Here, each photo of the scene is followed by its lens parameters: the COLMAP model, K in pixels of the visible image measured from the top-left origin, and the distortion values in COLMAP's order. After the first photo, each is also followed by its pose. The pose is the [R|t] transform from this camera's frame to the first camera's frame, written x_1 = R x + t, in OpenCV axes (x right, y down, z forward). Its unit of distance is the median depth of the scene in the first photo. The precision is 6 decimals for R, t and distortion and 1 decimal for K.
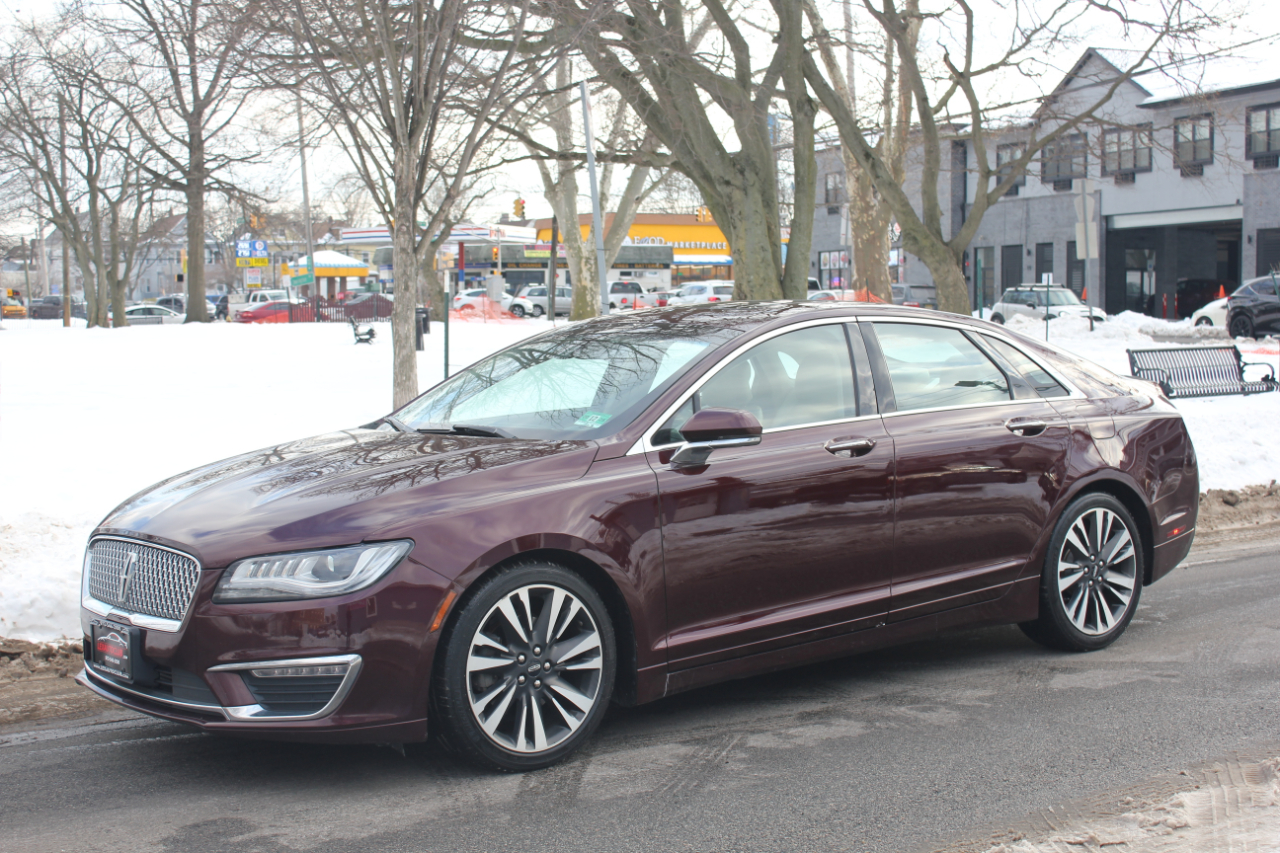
lens RADIAL K [[1833.9, 0, 634.7], [0, 1833.9, 423.5], [0, 0, 1]] dist [-0.017876, 0.071774]
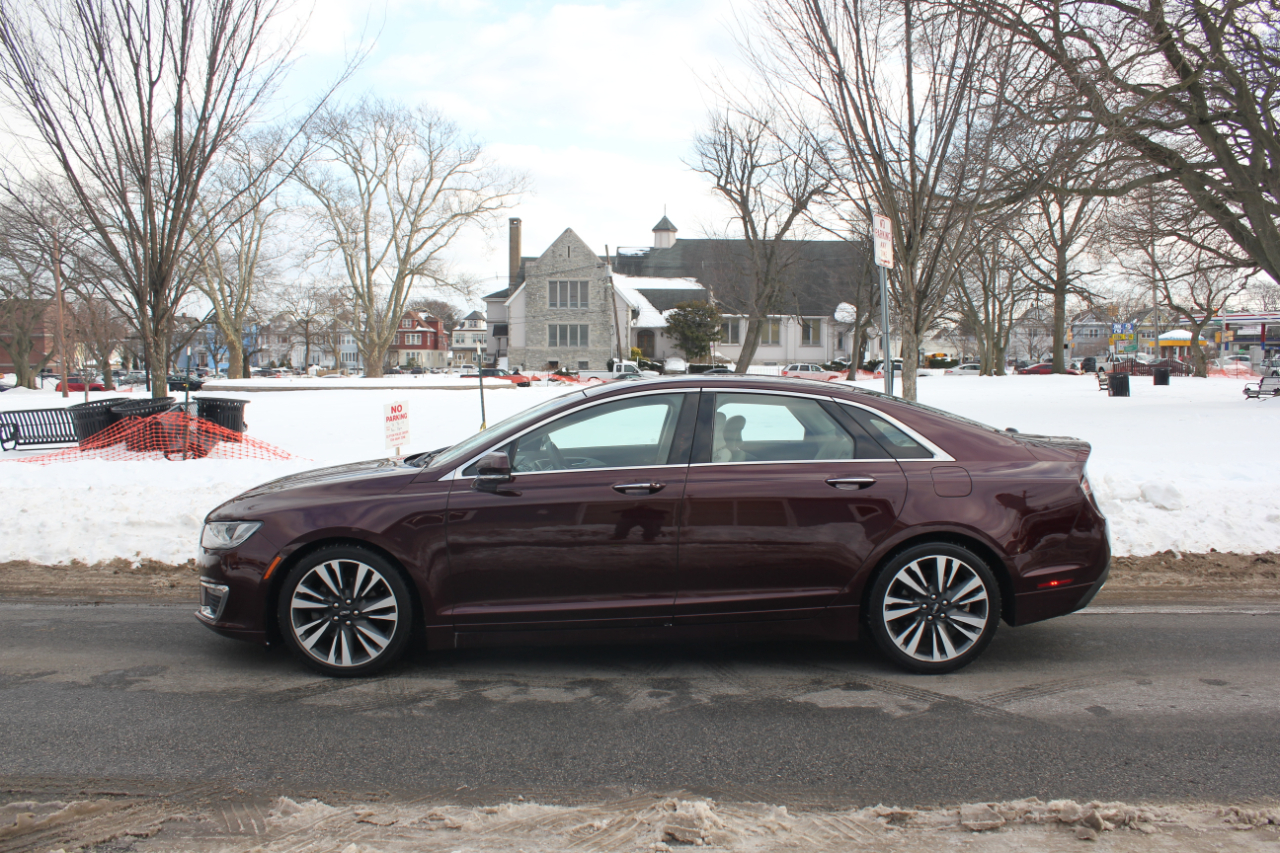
lens RADIAL K [[1080.5, 0, 638.8], [0, 1080.5, 423.5], [0, 0, 1]] dist [-0.153336, 0.151845]
pose [[0.782927, 0.046593, -0.620367, 0.555725], [-0.050084, 0.998675, 0.011799, -0.039186], [0.620095, 0.021833, 0.784223, 0.363348]]
